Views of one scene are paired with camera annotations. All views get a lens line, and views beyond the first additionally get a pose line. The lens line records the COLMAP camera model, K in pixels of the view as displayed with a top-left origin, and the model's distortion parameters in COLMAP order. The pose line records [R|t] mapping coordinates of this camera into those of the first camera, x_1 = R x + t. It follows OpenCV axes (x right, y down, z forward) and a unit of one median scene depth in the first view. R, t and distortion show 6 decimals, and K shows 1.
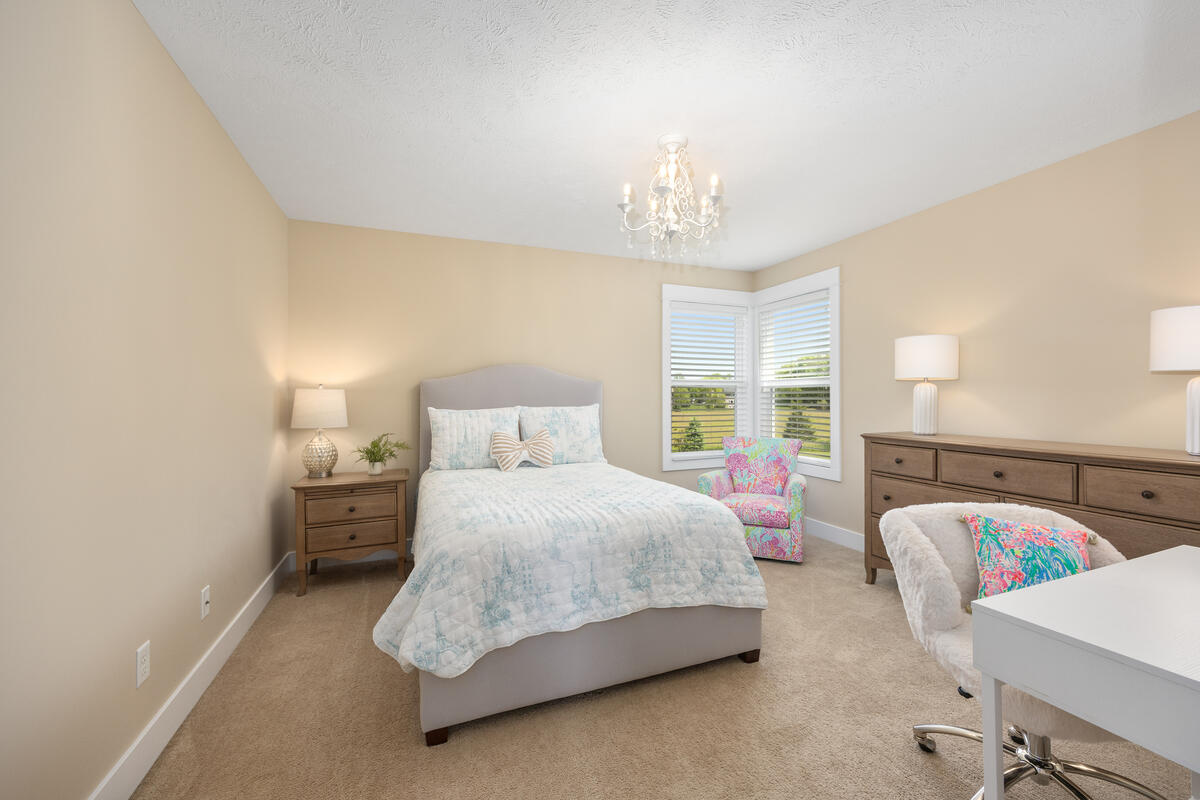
lens RADIAL K [[488.1, 0, 610.5], [0, 488.1, 400.0], [0, 0, 1]] dist [-0.003179, 0.001035]
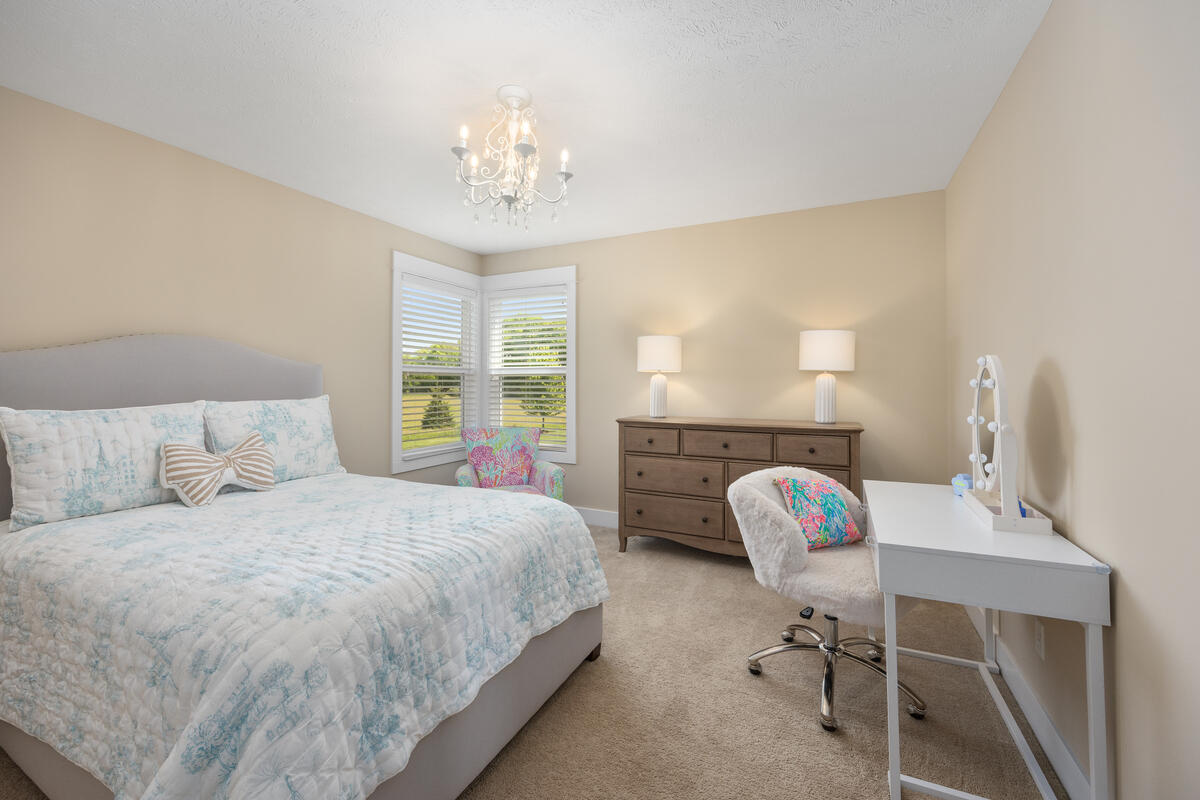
lens RADIAL K [[488.1, 0, 603.5], [0, 488.1, 386.5], [0, 0, 1]] dist [-0.003179, 0.001035]
pose [[0.738713, -0.001798, 0.674017, -0.296981], [0.002955, 0.999995, -0.000571, -0.005235], [-0.674013, 0.002413, 0.738715, 0.222027]]
